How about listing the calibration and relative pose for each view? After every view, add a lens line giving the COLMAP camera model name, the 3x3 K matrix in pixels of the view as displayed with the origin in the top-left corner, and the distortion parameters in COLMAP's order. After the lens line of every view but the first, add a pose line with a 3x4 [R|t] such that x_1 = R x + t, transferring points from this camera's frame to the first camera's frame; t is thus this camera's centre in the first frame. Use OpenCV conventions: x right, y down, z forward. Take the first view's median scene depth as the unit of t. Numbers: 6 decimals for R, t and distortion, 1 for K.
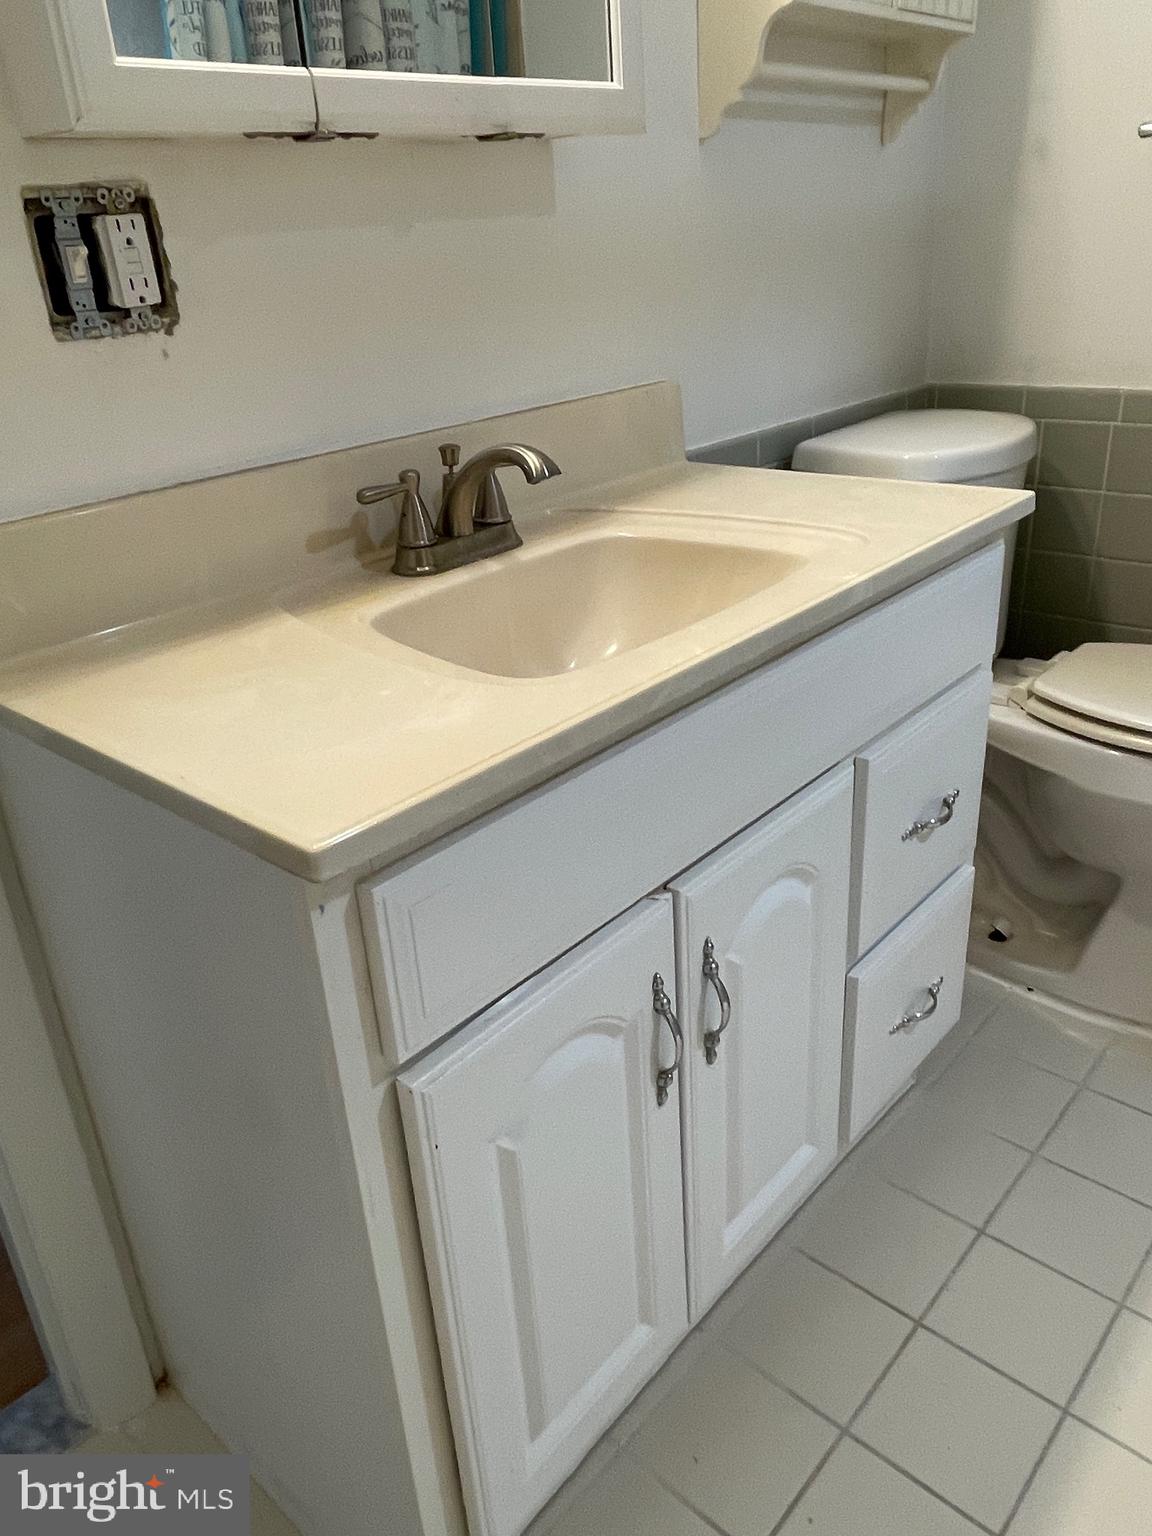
lens RADIAL K [[1131.9, 0, 567.0], [0, 1131.9, 739.7], [0, 0, 1]] dist [0.000110, -0.004332]
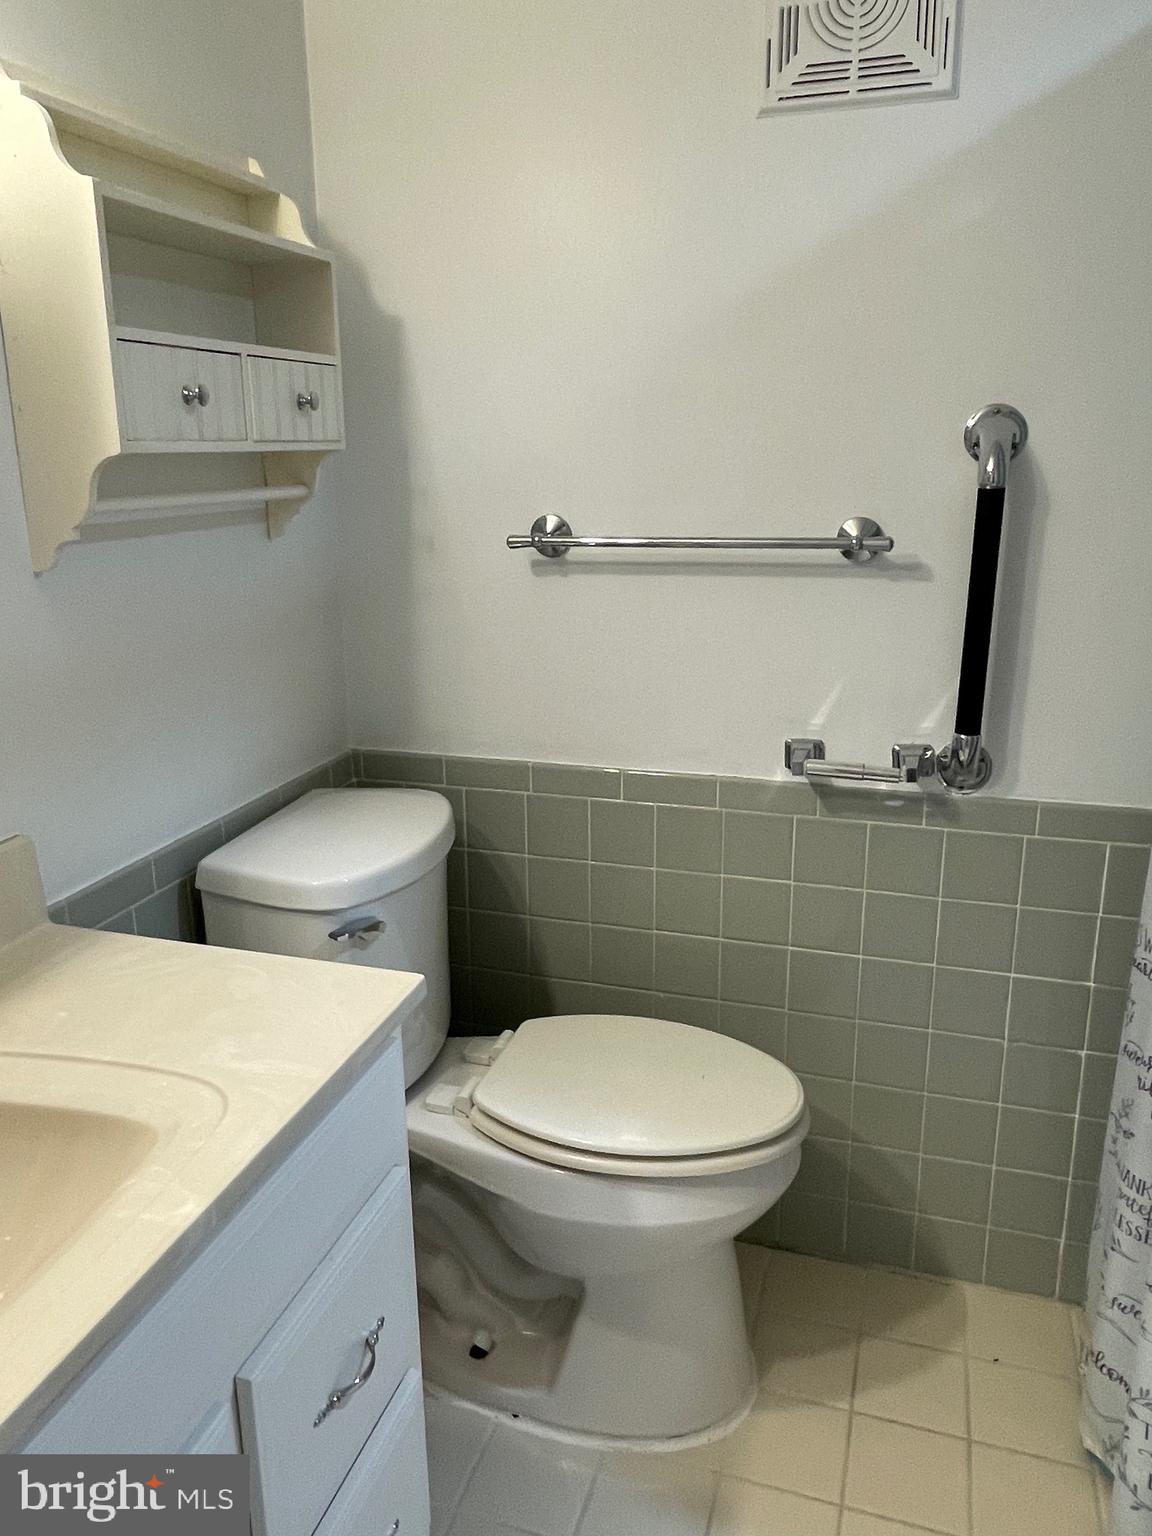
lens RADIAL K [[1131.9, 0, 567.0], [0, 1131.9, 739.7], [0, 0, 1]] dist [0.000110, -0.004332]
pose [[0.910047, -0.054891, 0.410855, 0.133711], [0.128204, 0.979865, -0.153063, -0.228301], [-0.394181, 0.191968, 0.898760, 0.070019]]
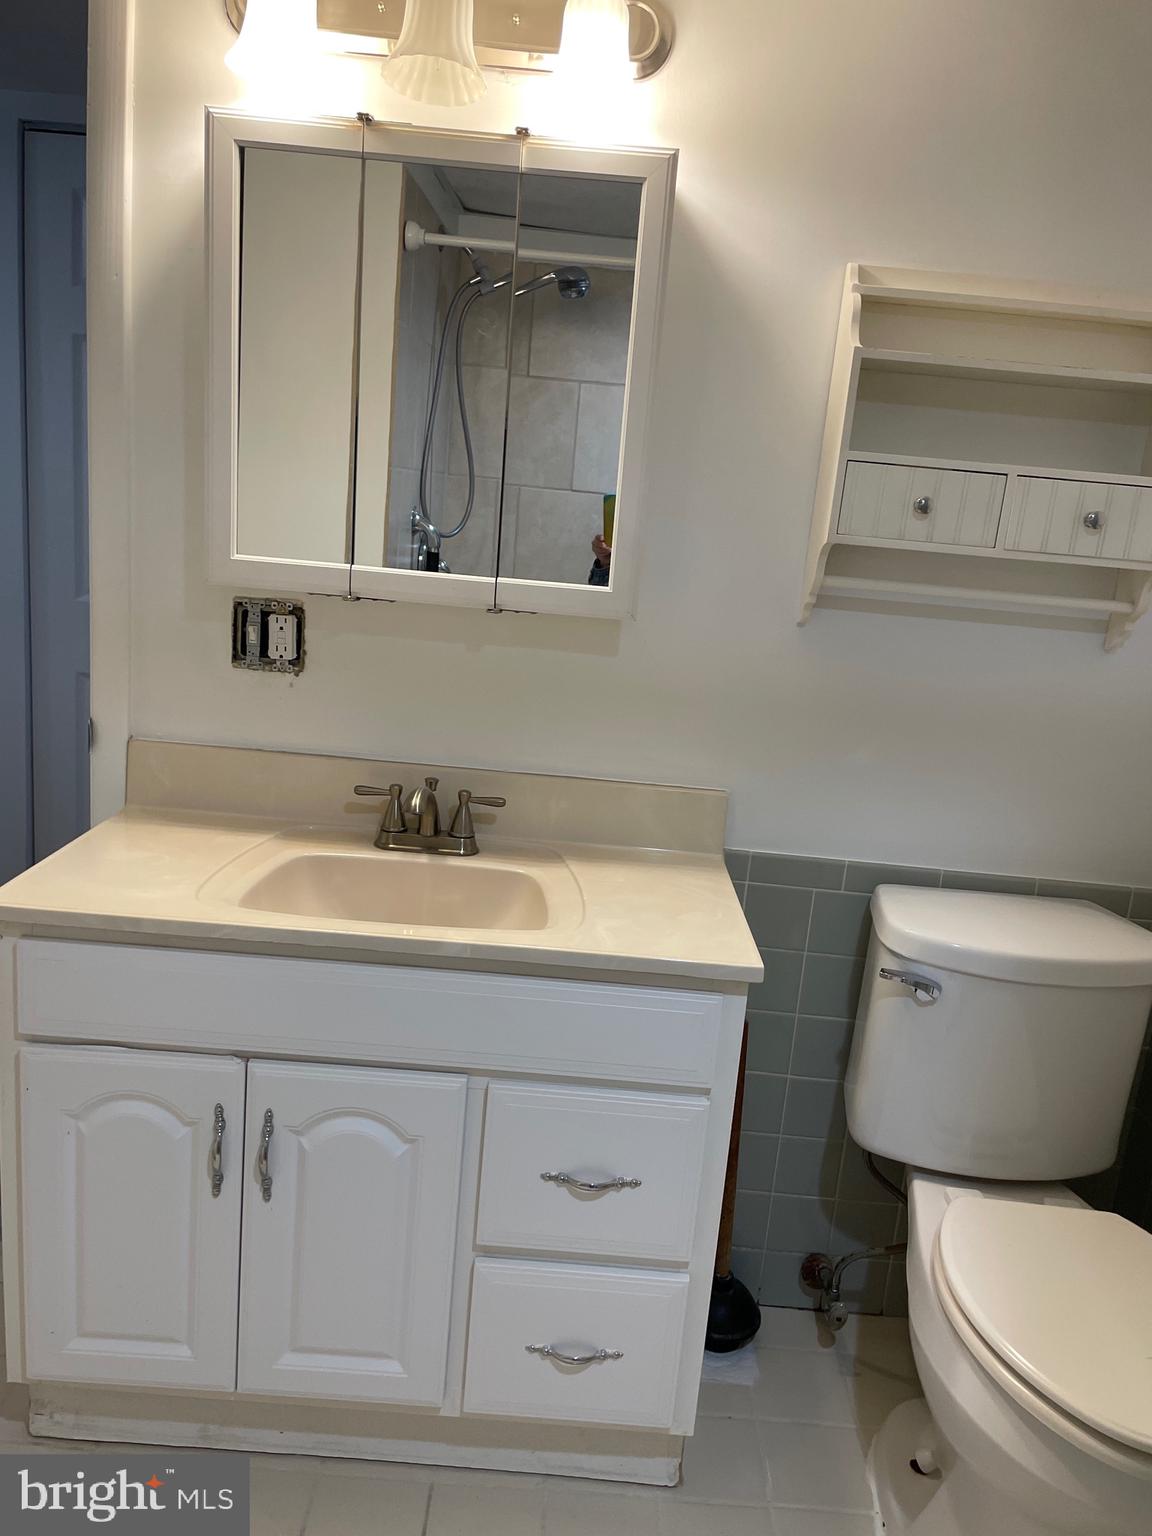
lens RADIAL K [[1145.8, 0, 576.0], [0, 1145.8, 768.0], [0, 0, 1]] dist [0.065851, -0.002789]
pose [[0.664390, 0.288728, -0.689363, 0.937192], [-0.421659, 0.906359, -0.026771, -0.264900], [0.617081, 0.308462, 0.723921, -0.021884]]
